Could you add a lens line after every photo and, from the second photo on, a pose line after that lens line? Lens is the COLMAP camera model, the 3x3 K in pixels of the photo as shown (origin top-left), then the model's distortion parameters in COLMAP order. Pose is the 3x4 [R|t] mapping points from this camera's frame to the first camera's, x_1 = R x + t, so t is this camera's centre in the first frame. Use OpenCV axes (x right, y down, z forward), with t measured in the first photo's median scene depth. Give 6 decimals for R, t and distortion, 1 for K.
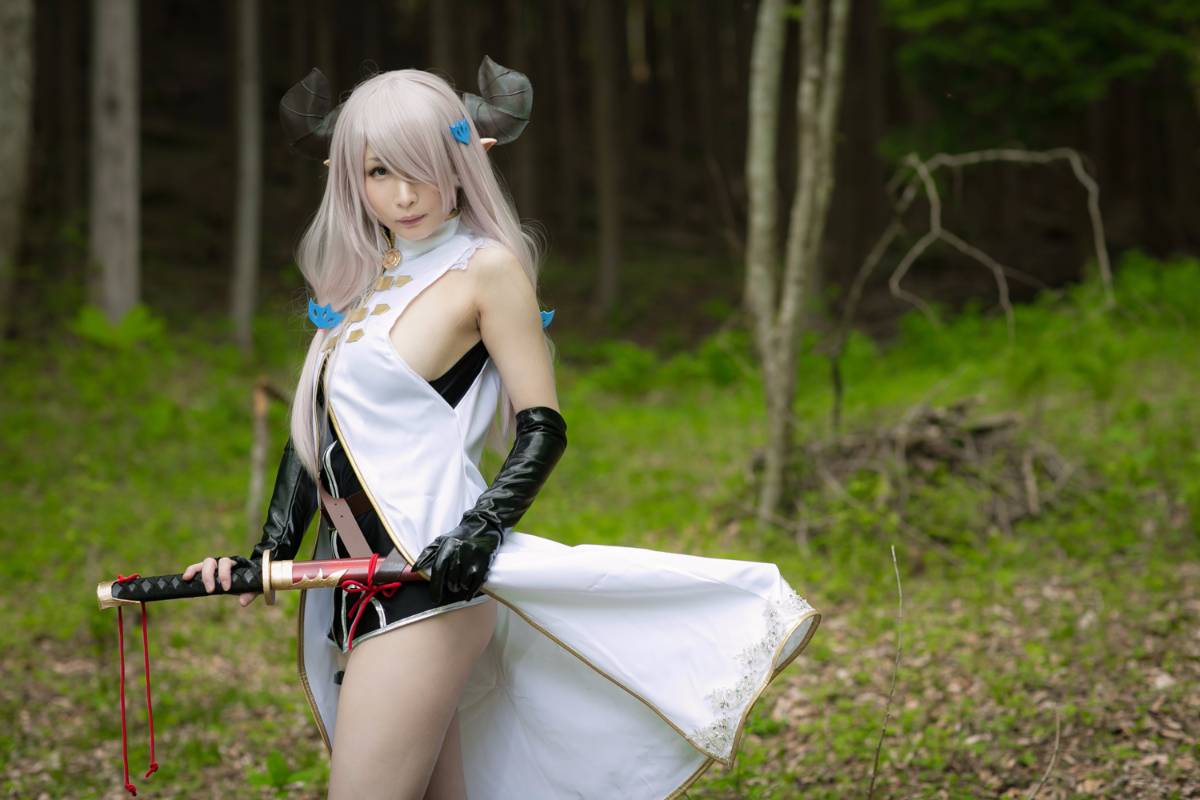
lens RADIAL K [[2817.1, 0, 600.0], [0, 2817.1, 400.0], [0, 0, 1]] dist [-0.092983, -0.354549]
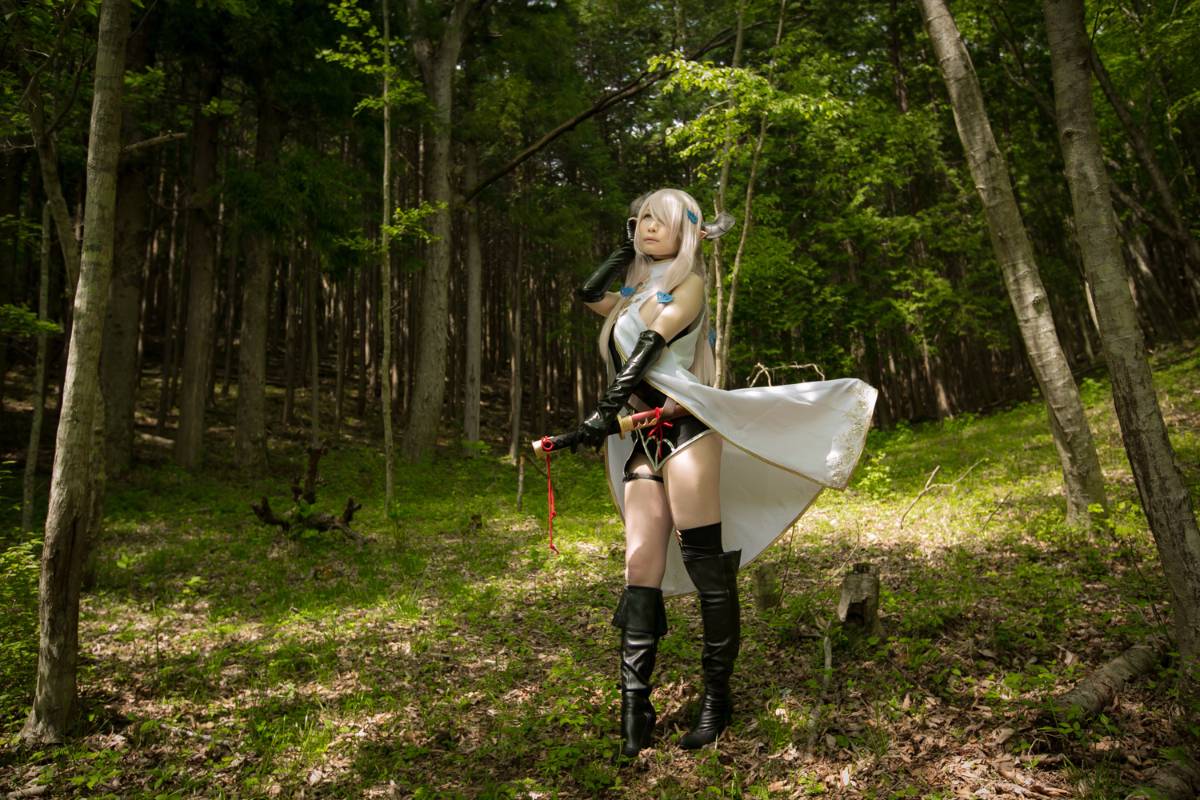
lens RADIAL K [[883.5, 0, 600.0], [0, 883.5, 400.0], [0, 0, 1]] dist [-0.028465, 0.073838]
pose [[0.999598, 0.005377, -0.027825, -0.022598], [-0.008639, 0.992919, -0.118481, 0.059032], [0.026991, 0.118674, 0.992566, 0.138667]]
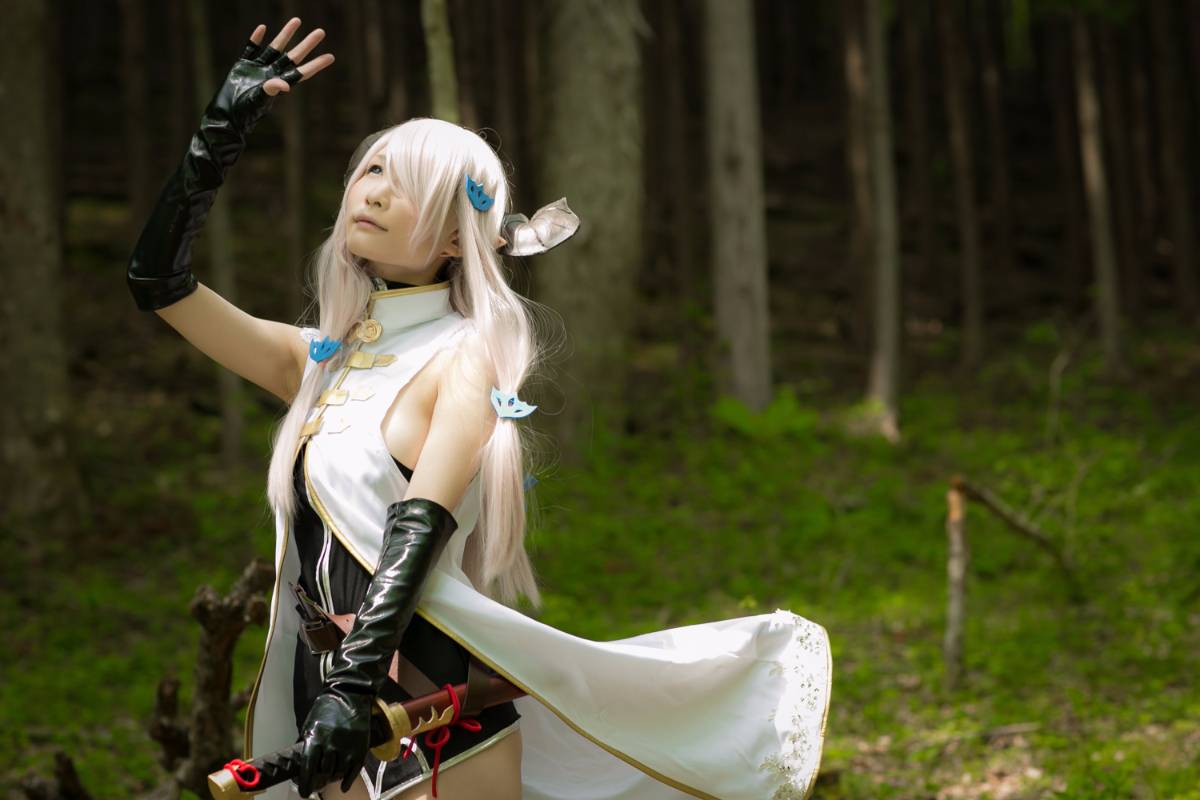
lens RADIAL K [[2817.1, 0, 600.0], [0, 2817.1, 400.0], [0, 0, 1]] dist [-0.092983, -0.354549]
pose [[0.976176, -0.042612, -0.212755, -0.063809], [0.036822, 0.998838, -0.031105, -0.010047], [0.213833, 0.022530, 0.976610, 0.276351]]
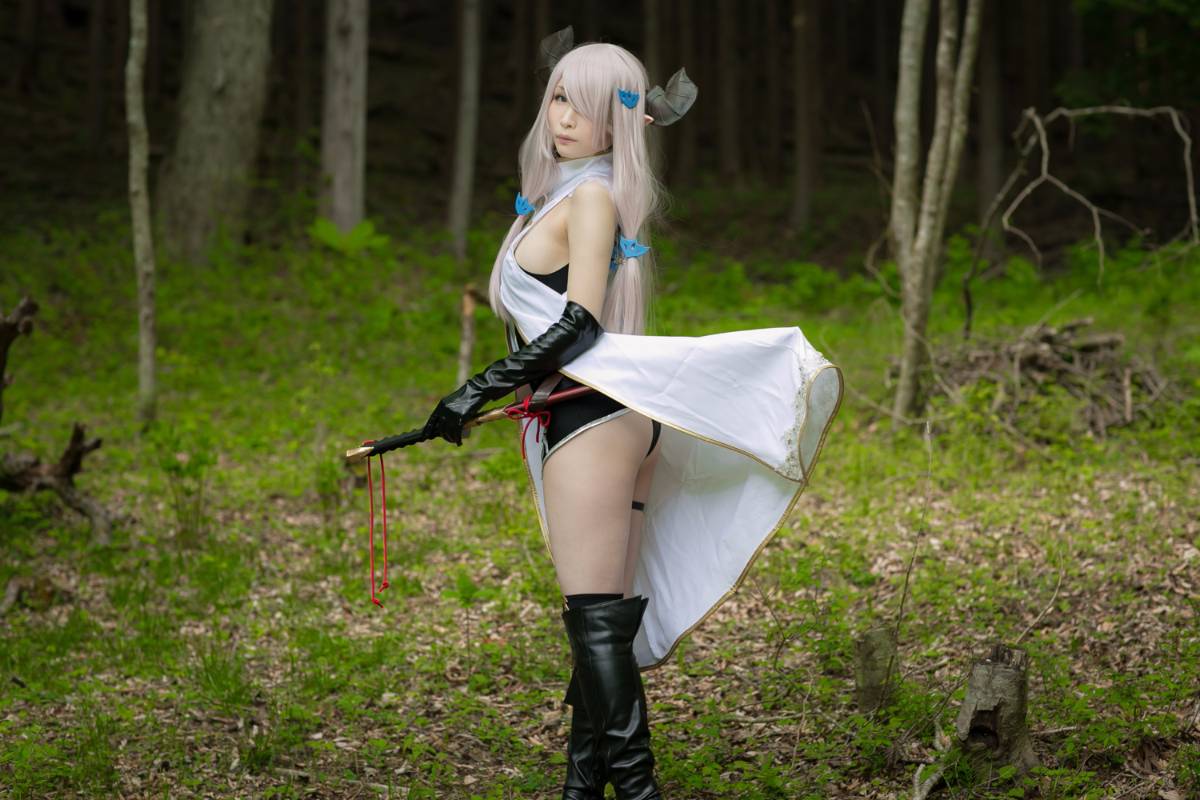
lens RADIAL K [[2817.1, 0, 600.0], [0, 2817.1, 400.0], [0, 0, 1]] dist [-0.092983, -0.354549]
pose [[0.996527, 0.033386, -0.076284, 0.028297], [-0.031121, 0.999044, 0.030689, 0.003336], [0.077236, -0.028208, 0.996614, -0.184175]]
